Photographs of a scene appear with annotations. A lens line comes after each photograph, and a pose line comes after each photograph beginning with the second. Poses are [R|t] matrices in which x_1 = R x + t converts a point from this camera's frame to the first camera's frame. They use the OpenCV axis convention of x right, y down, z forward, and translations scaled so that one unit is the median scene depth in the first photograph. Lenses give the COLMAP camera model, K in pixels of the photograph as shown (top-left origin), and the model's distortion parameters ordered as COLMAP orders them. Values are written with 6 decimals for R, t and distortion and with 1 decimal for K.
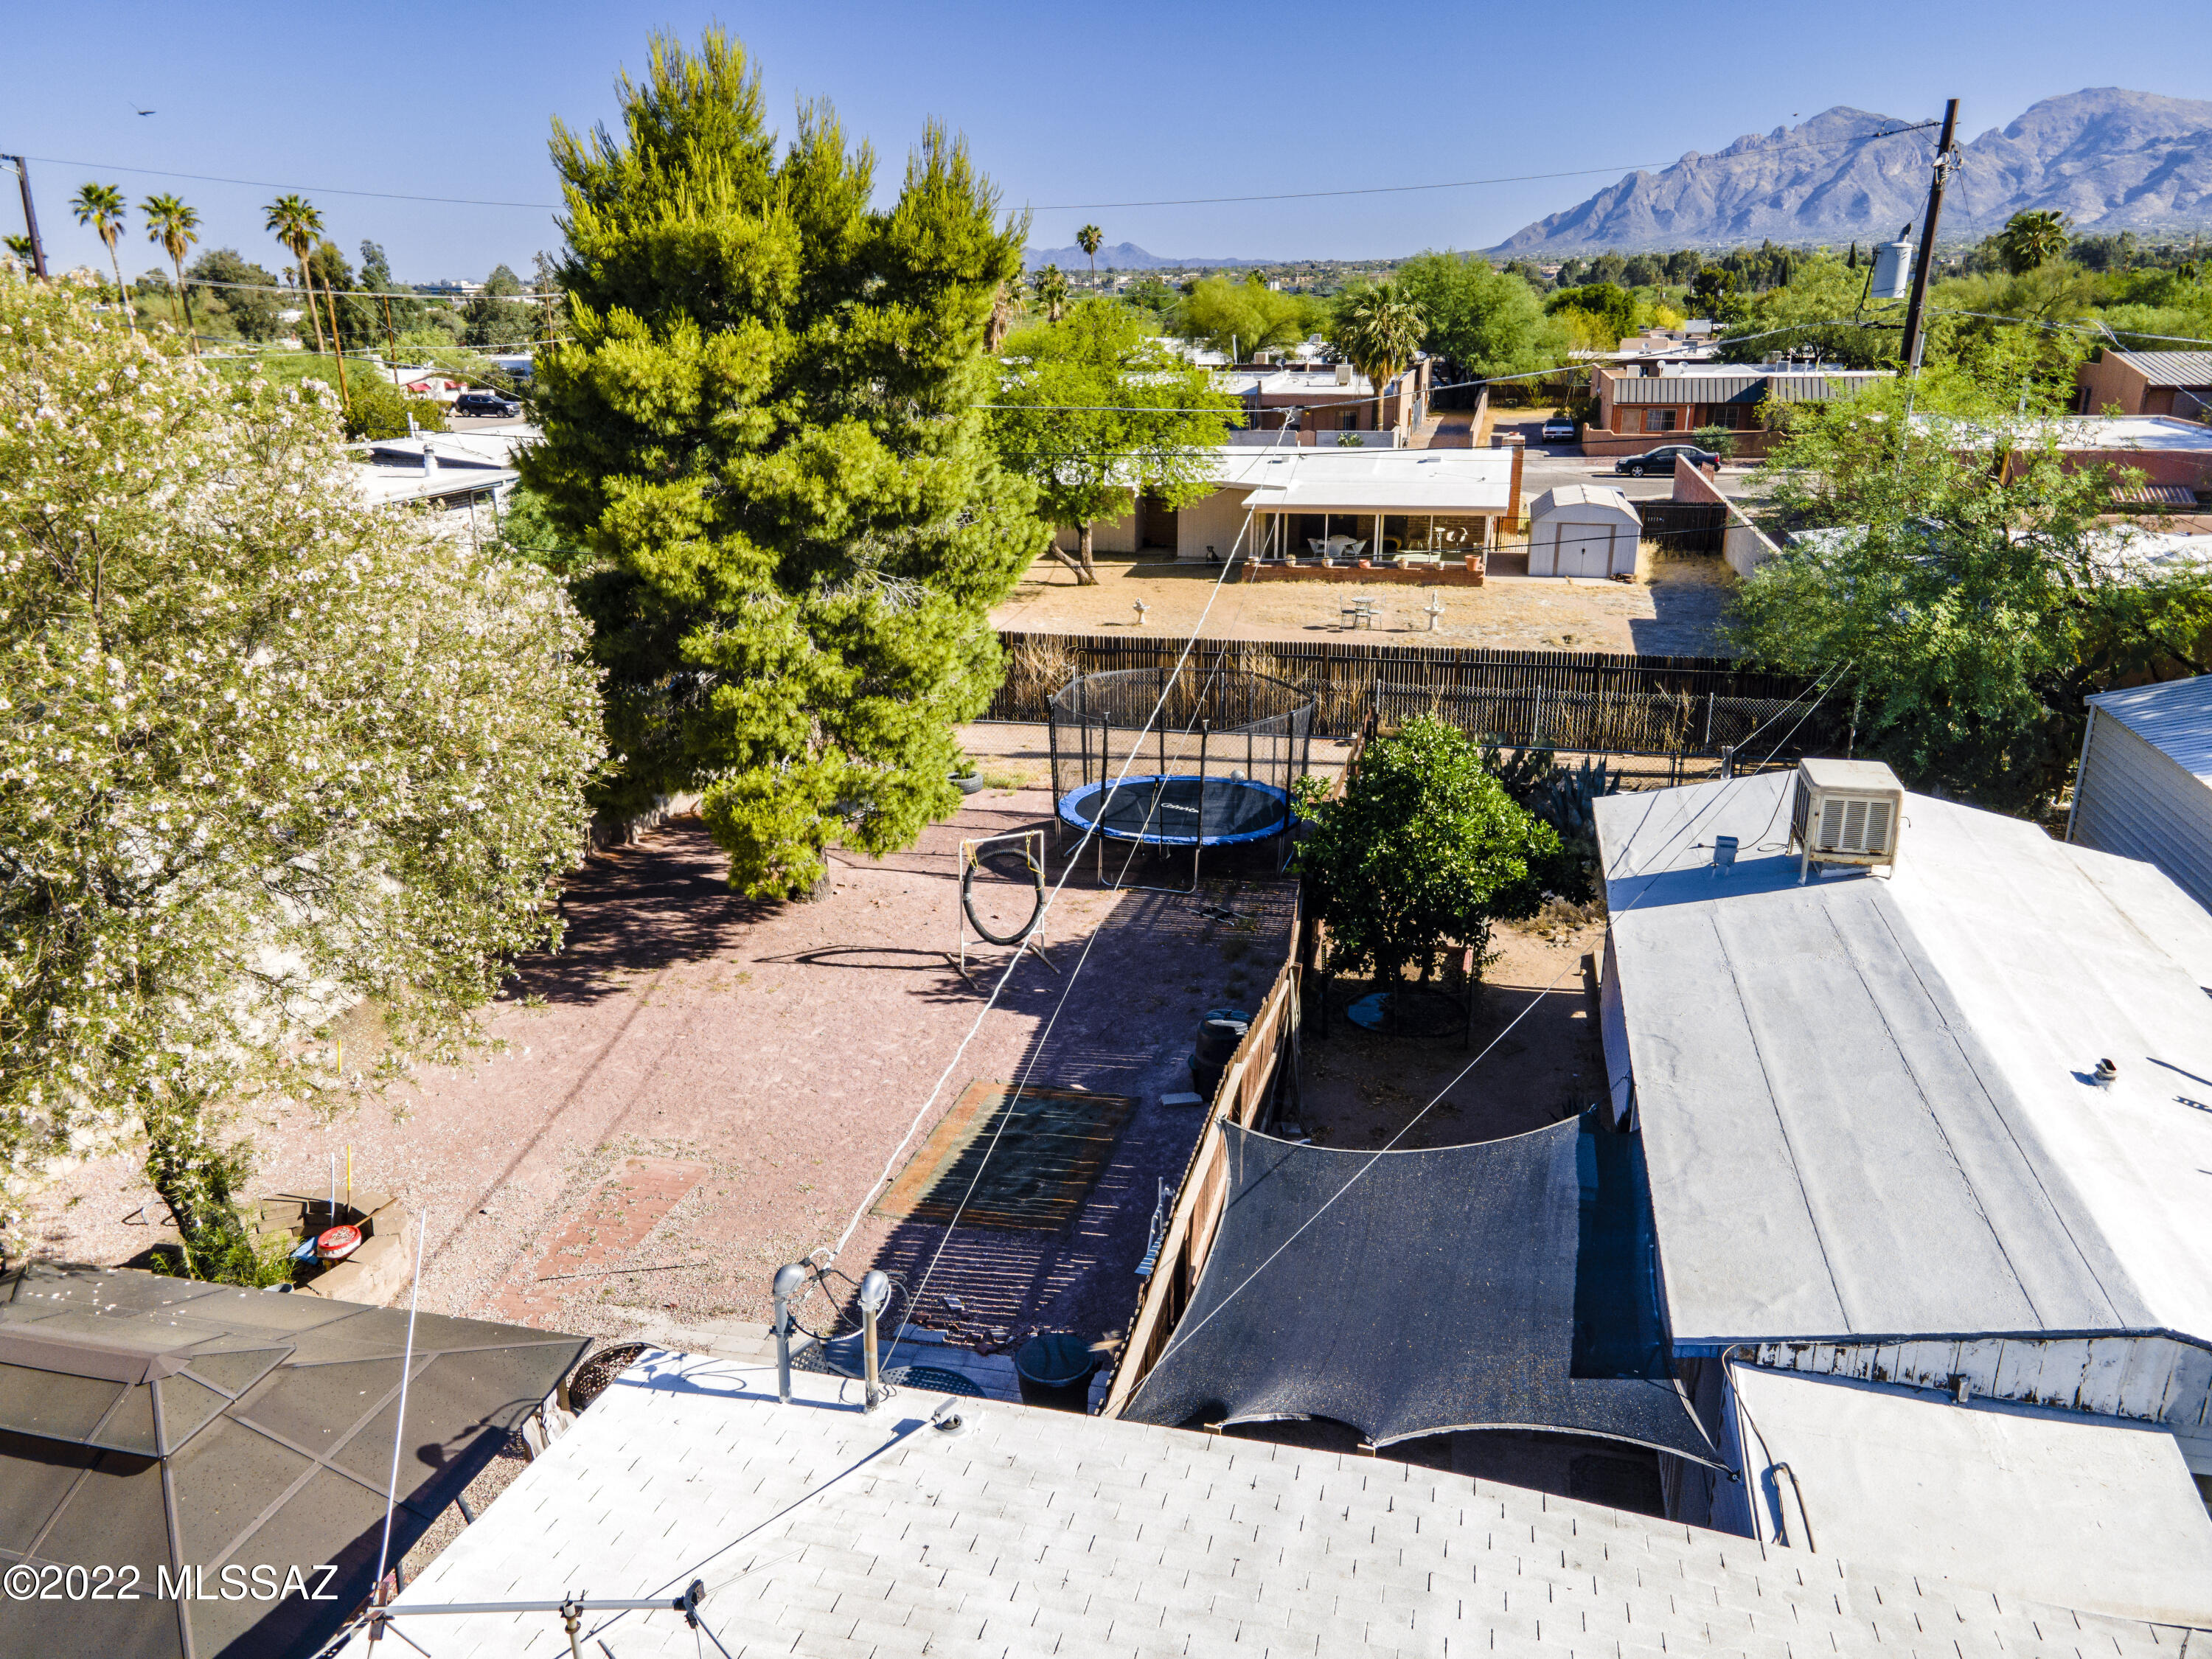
lens RADIAL K [[1613.7, 0, 1100.9], [0, 1613.7, 815.8], [0, 0, 1]] dist [0.042343, 0.006509]
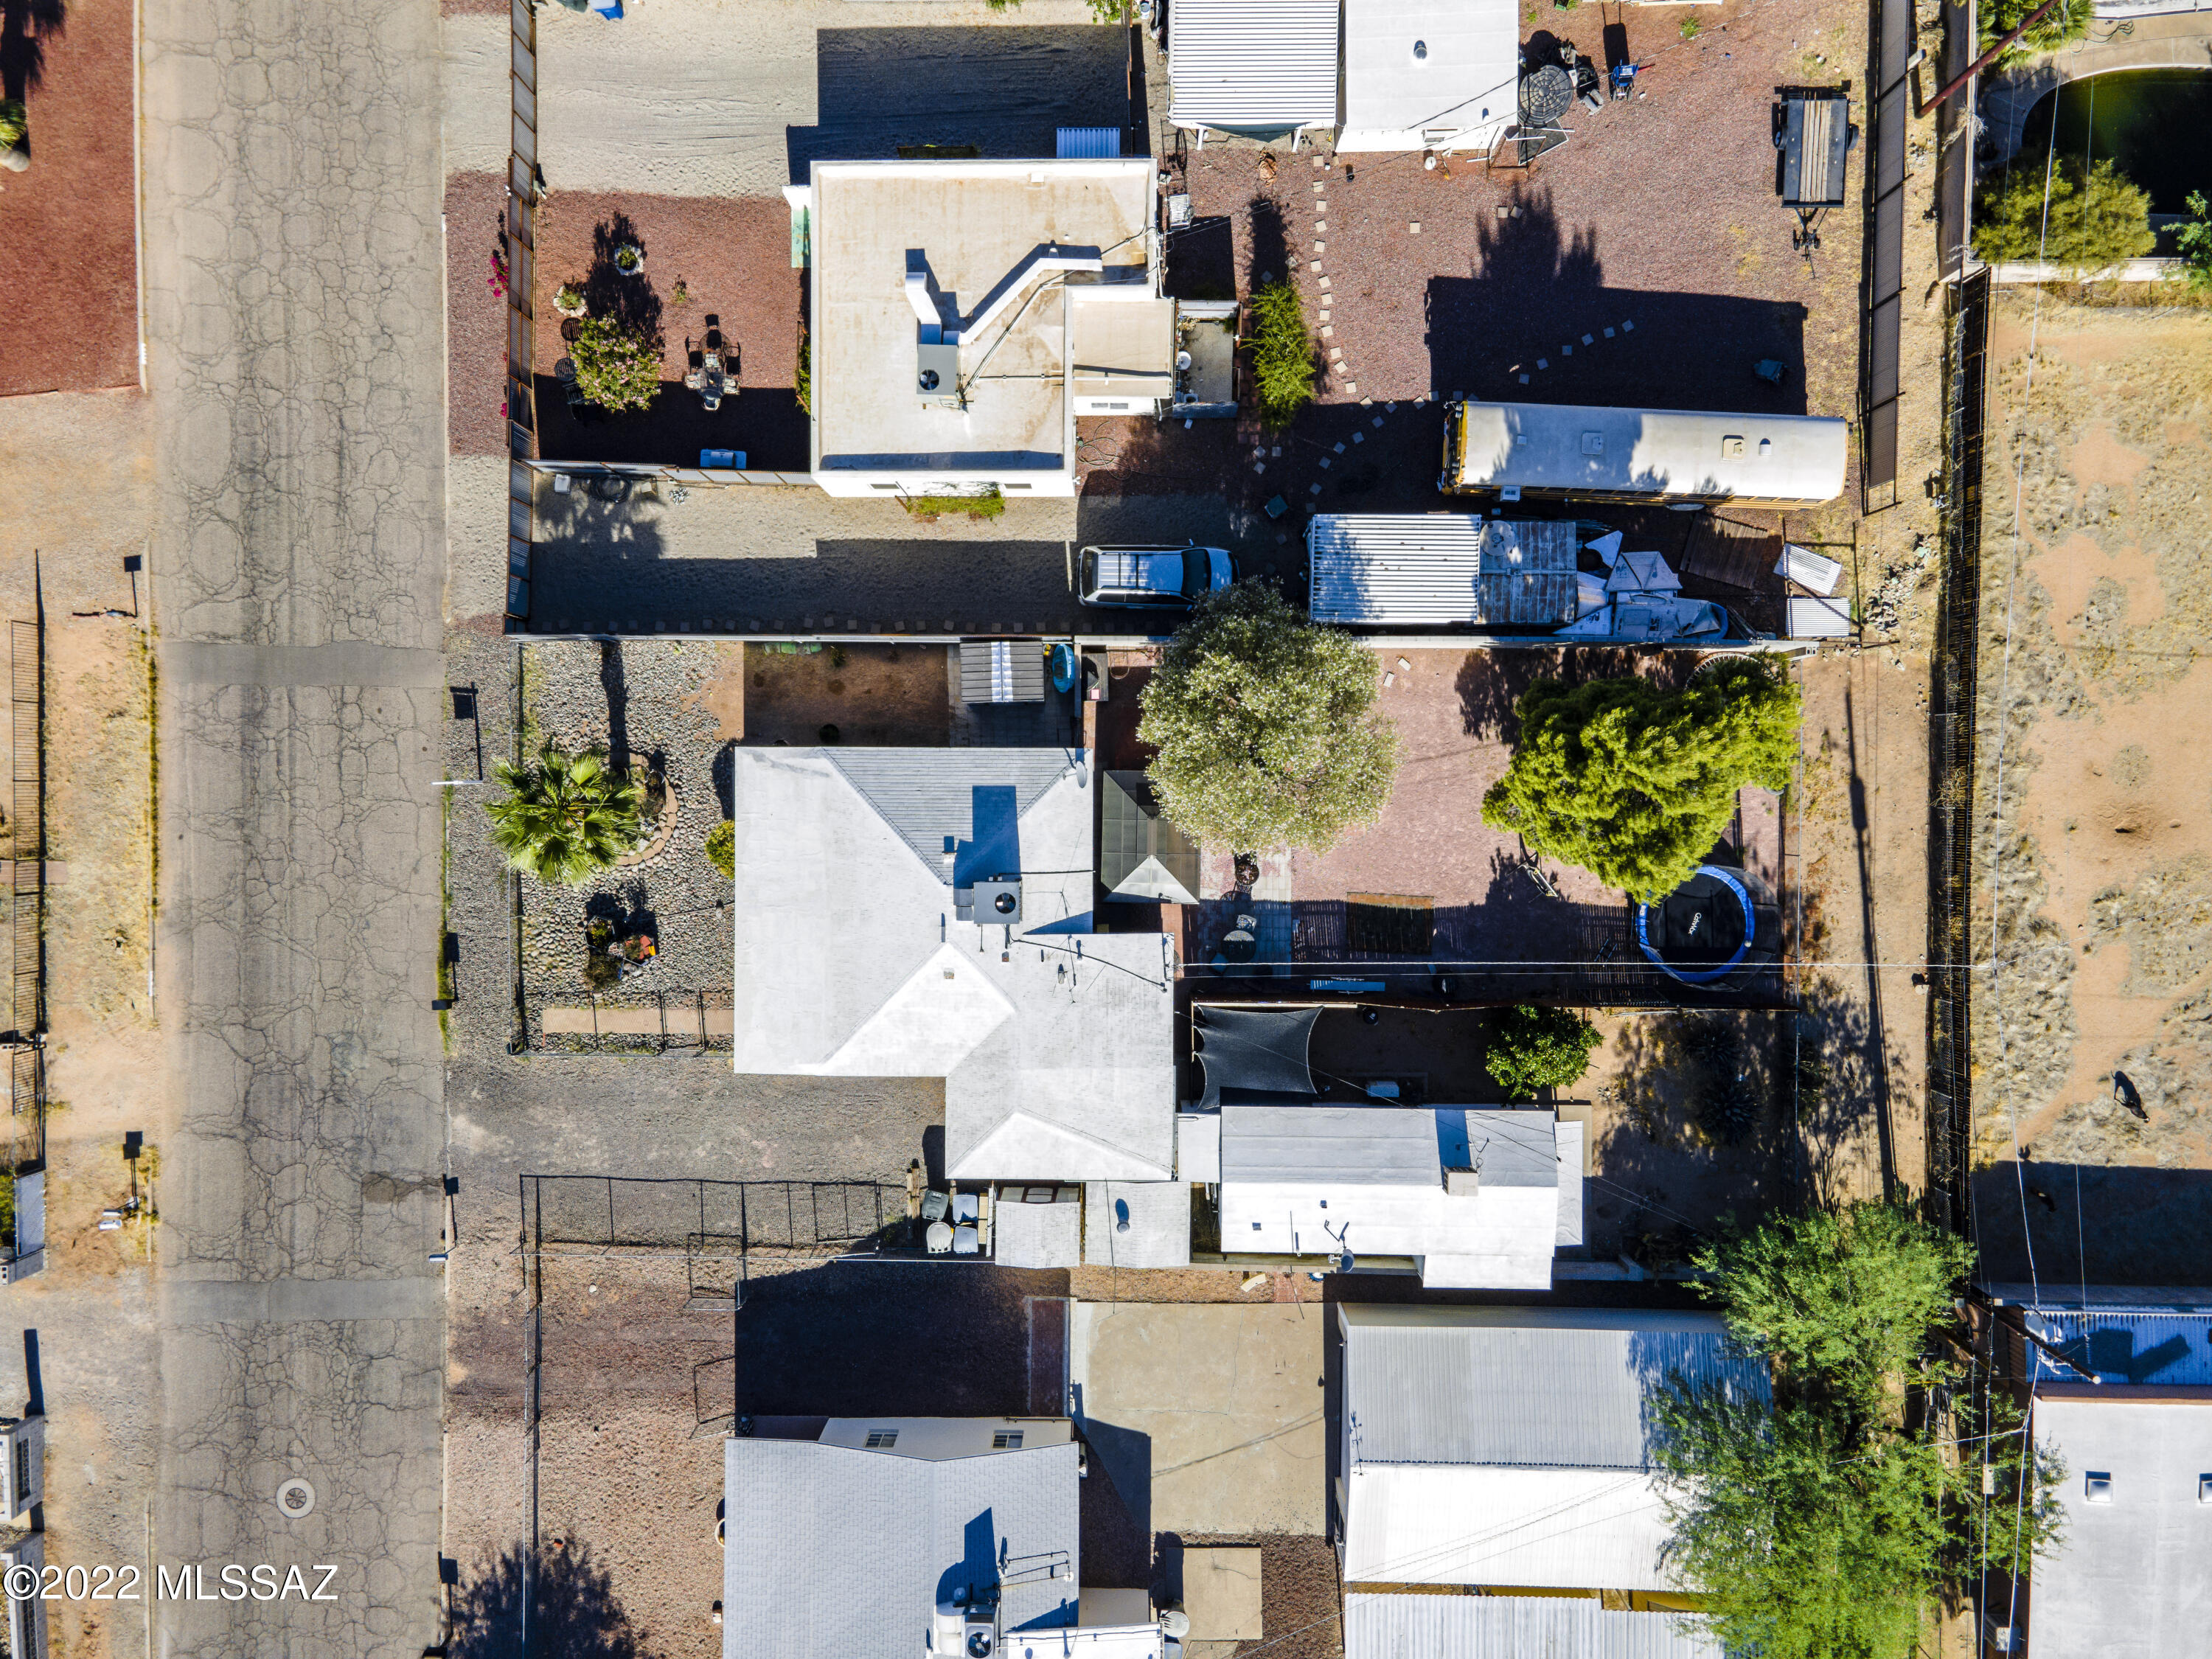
lens RADIAL K [[1610.8, 0, 1106.0], [0, 1610.8, 829.5], [0, 0, 1]] dist [0.002895, 0.068762]
pose [[0.233120, 0.972330, 0.015174, -0.355316], [-0.276631, 0.051348, 0.959603, -2.360913], [0.932272, -0.227900, 0.280947, -0.339388]]
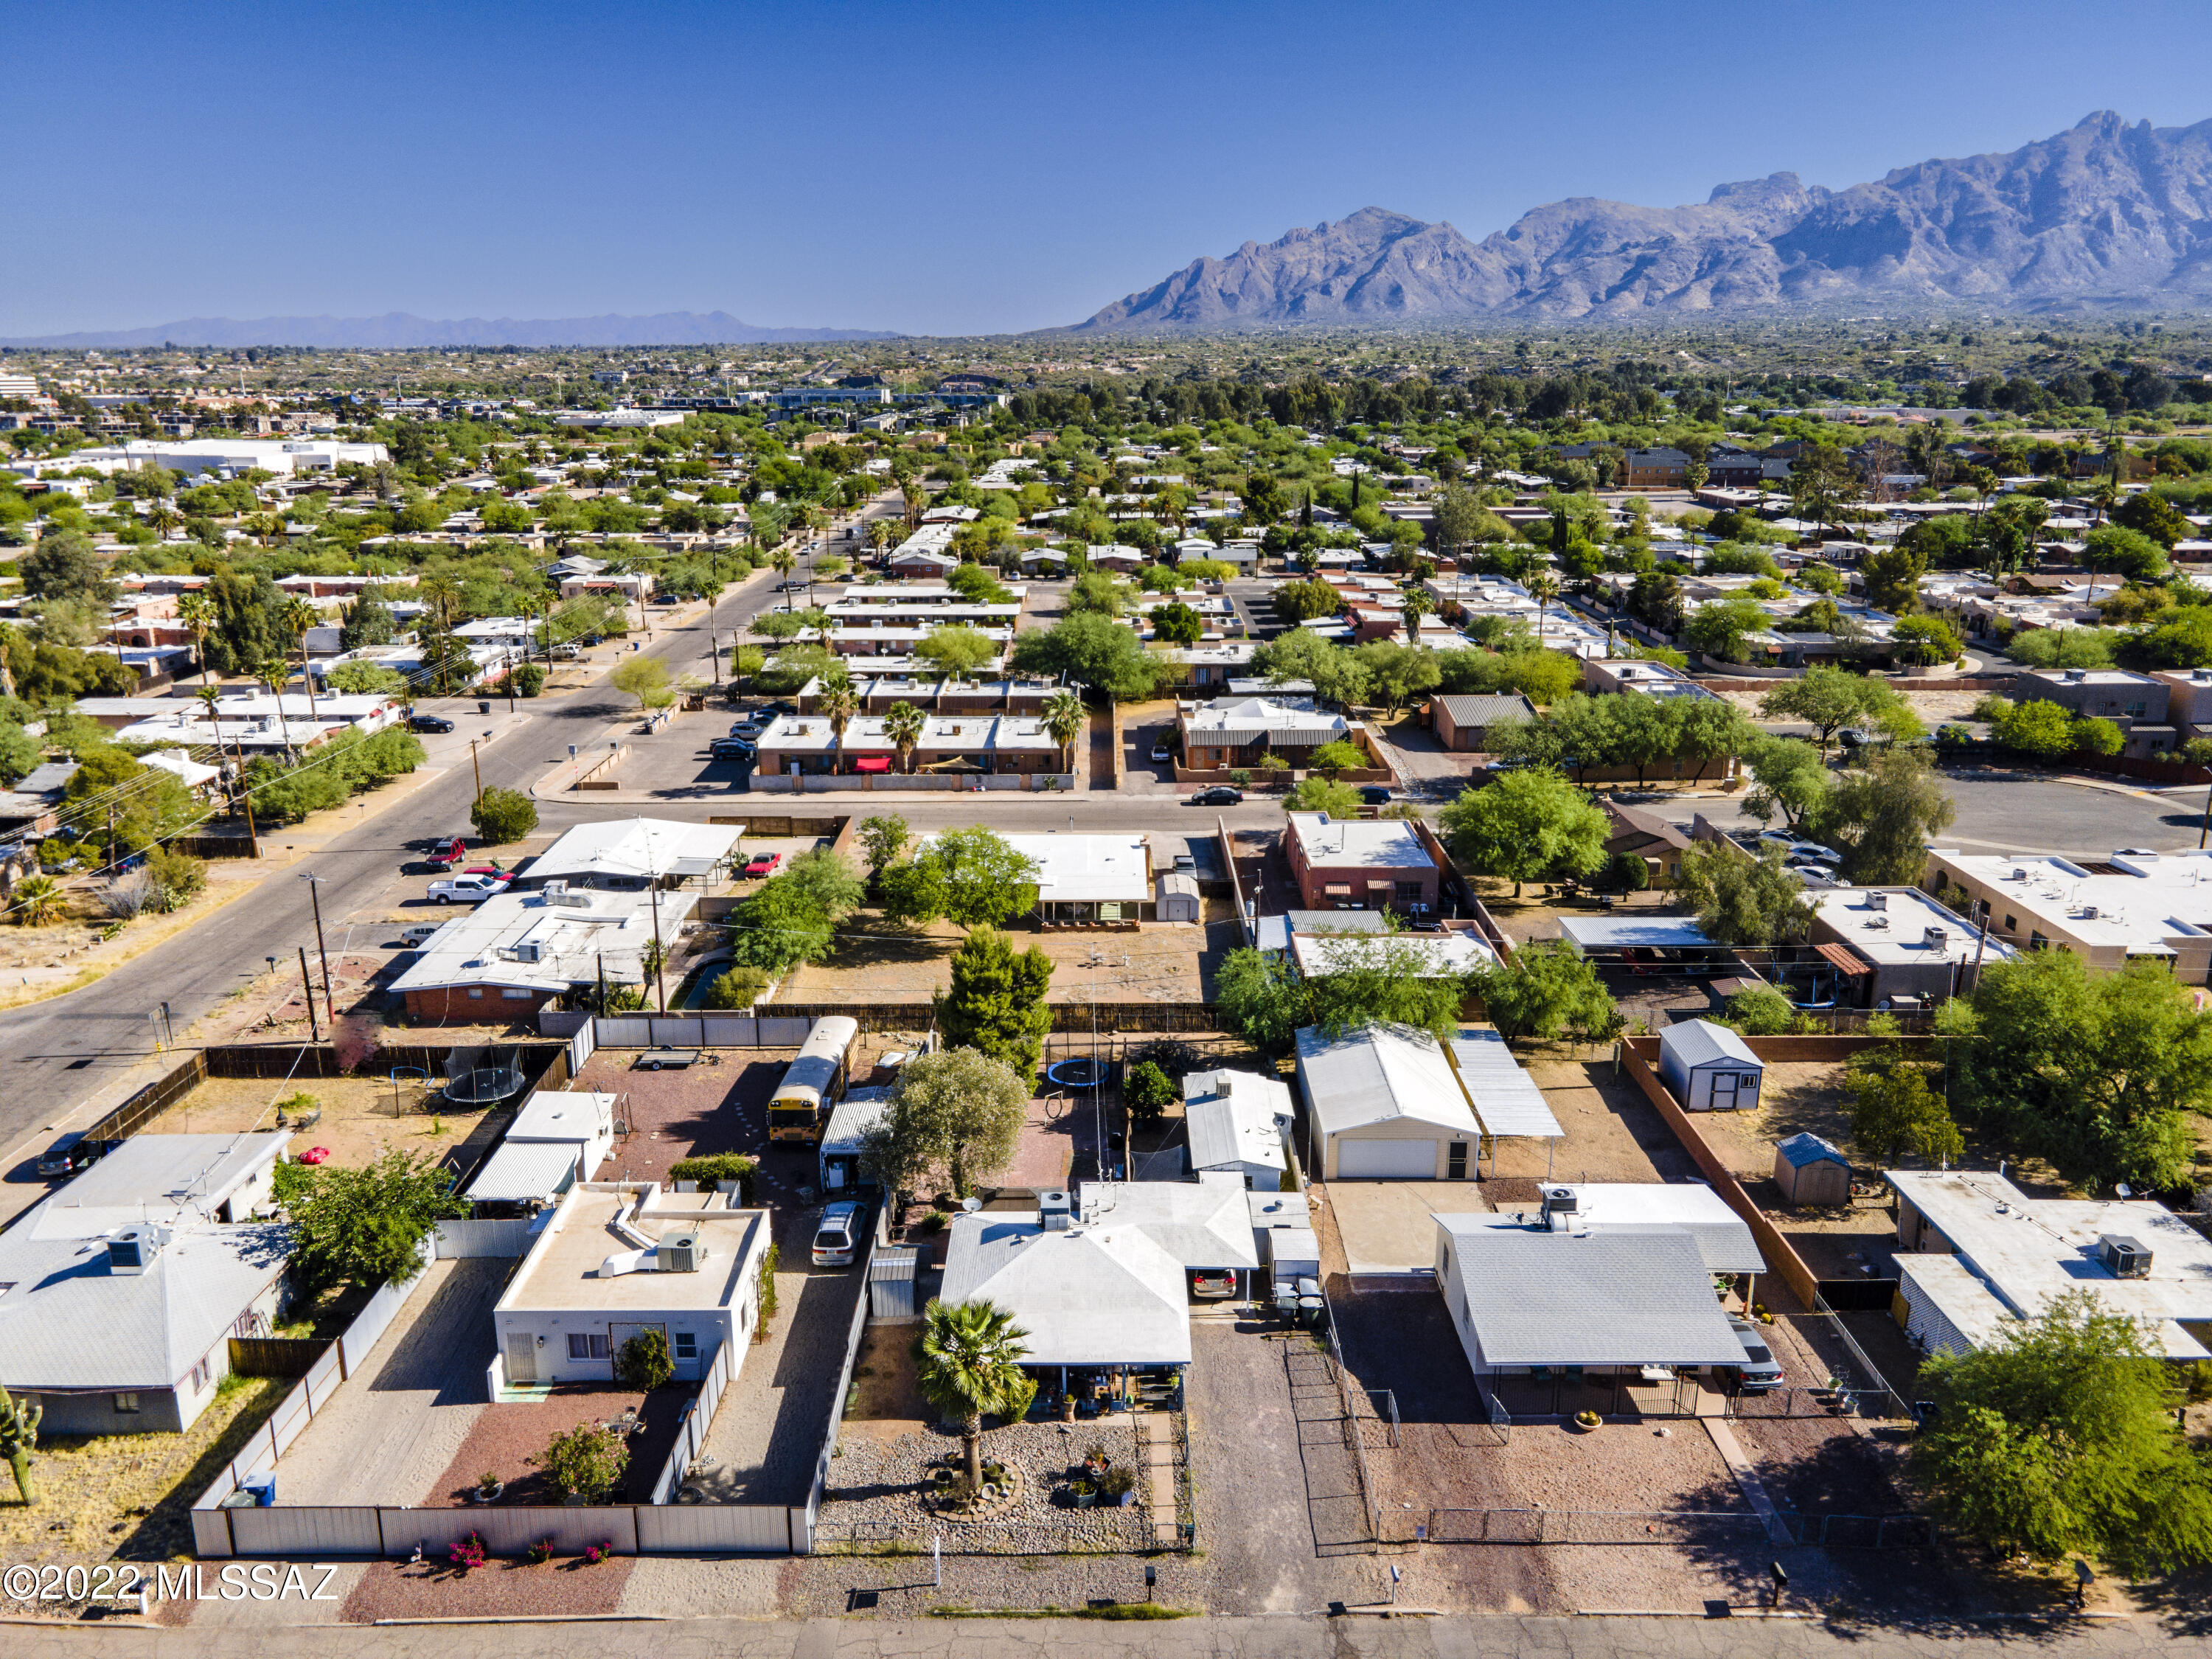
lens RADIAL K [[1625.5, 0, 1098.2], [0, 1625.5, 836.4], [0, 0, 1]] dist [0.015760, 0.029680]
pose [[0.972178, -0.062954, 0.225627, -0.943991], [0.068076, 0.997568, -0.014988, -0.642404], [-0.224135, 0.029931, 0.974098, -3.514475]]
